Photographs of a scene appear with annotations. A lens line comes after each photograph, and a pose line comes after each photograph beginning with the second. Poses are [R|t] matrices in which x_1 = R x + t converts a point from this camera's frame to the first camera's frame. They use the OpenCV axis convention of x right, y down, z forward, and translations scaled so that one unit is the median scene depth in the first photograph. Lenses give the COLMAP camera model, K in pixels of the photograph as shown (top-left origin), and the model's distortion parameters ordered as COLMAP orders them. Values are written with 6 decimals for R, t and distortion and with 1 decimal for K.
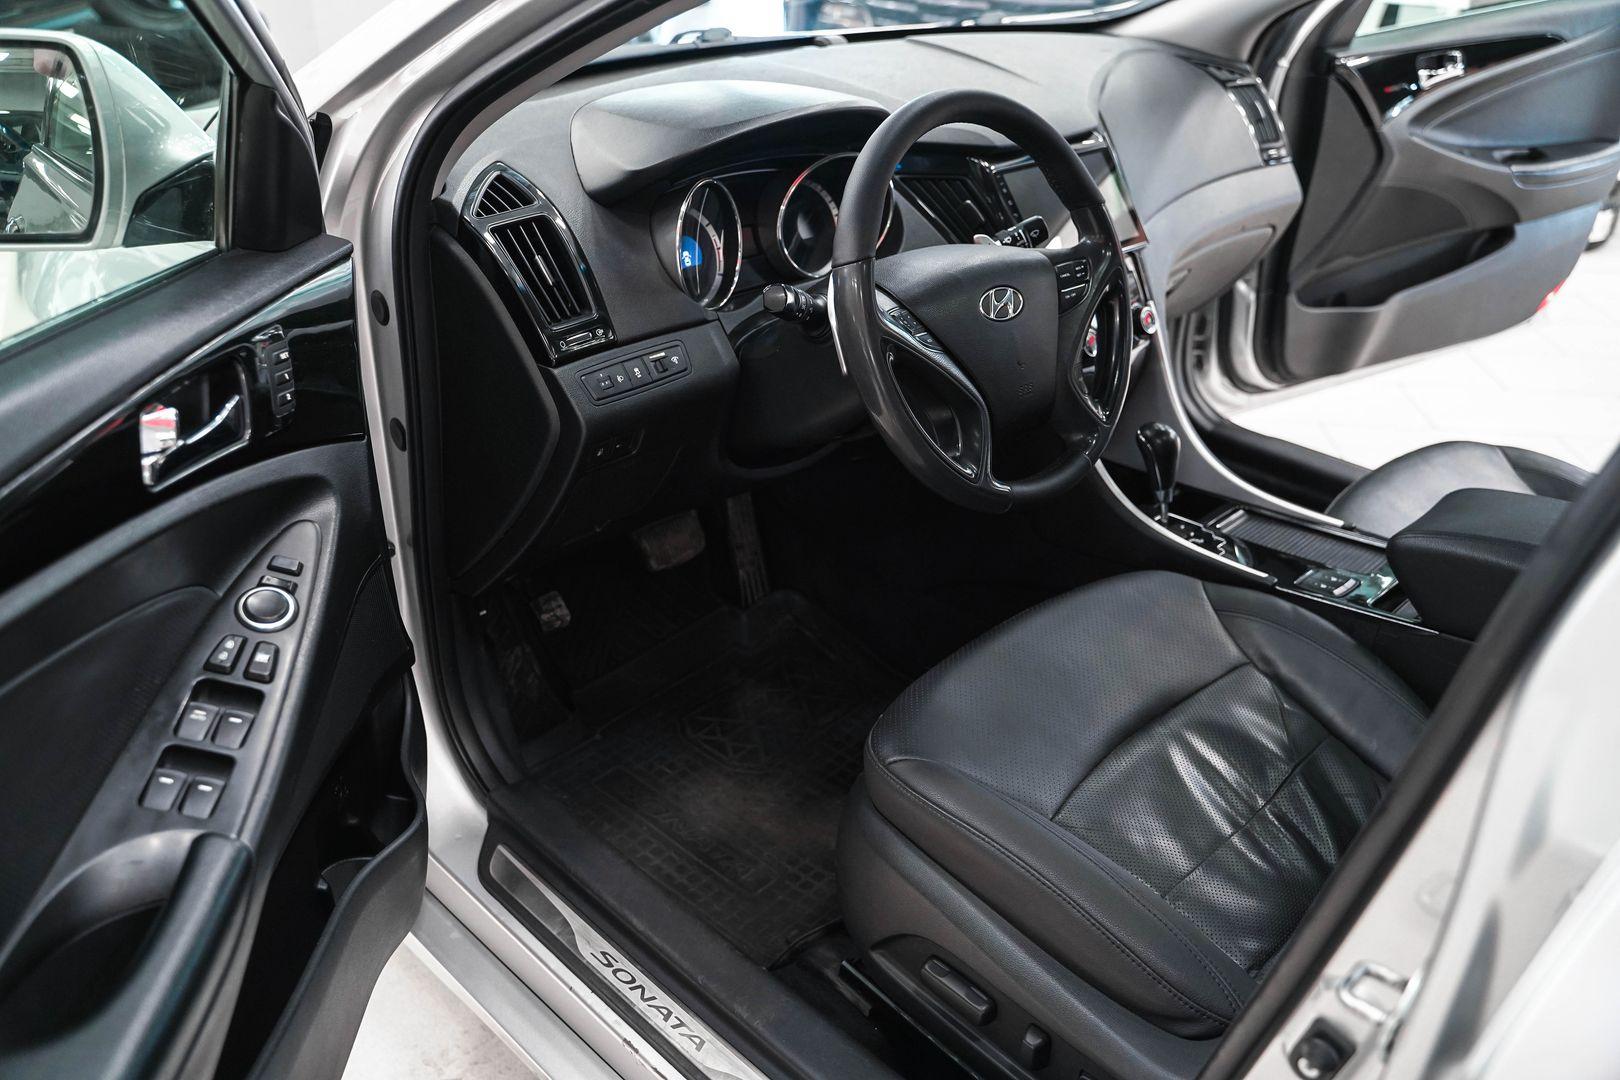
lens RADIAL K [[1332.9, 0, 810.0], [0, 1332.9, 540.0], [0, 0, 1]] dist [-0.085744, 0.051662]
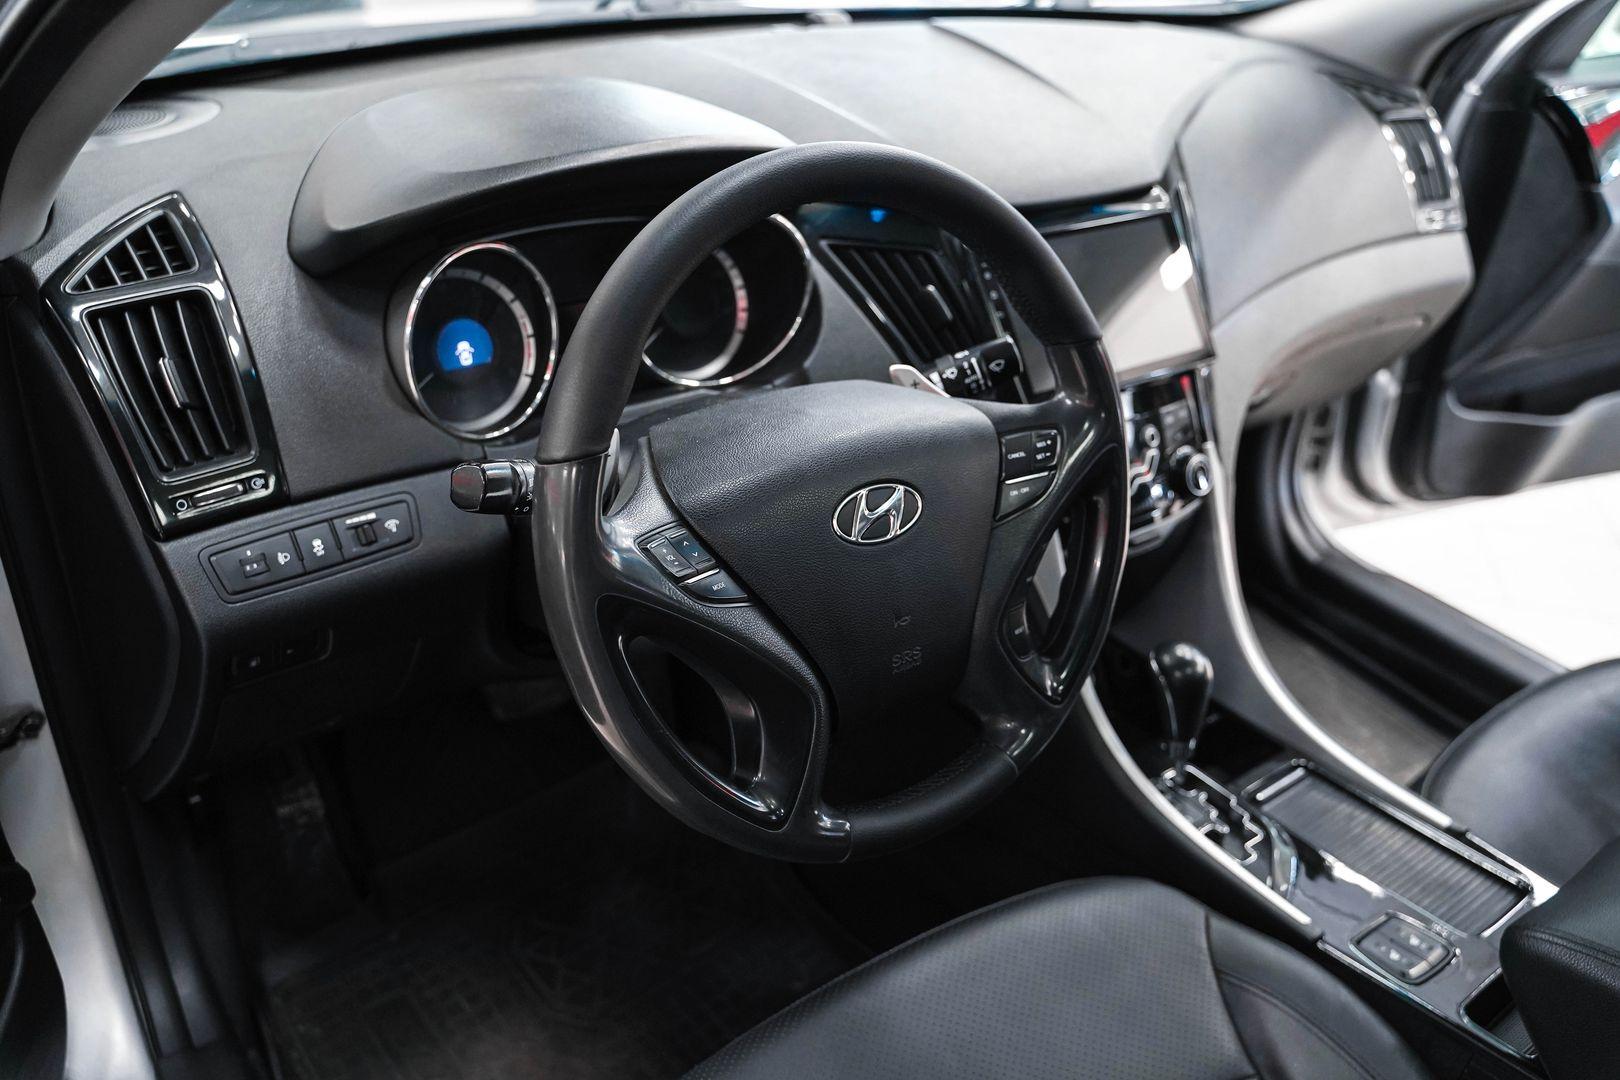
lens RADIAL K [[1332.9, 0, 810.0], [0, 1332.9, 540.0], [0, 0, 1]] dist [-0.085744, 0.051662]
pose [[0.988266, 0.112044, -0.103813, 0.139522], [-0.107786, 0.993120, 0.045775, -0.149695], [0.108227, -0.034049, 0.993543, 0.317574]]
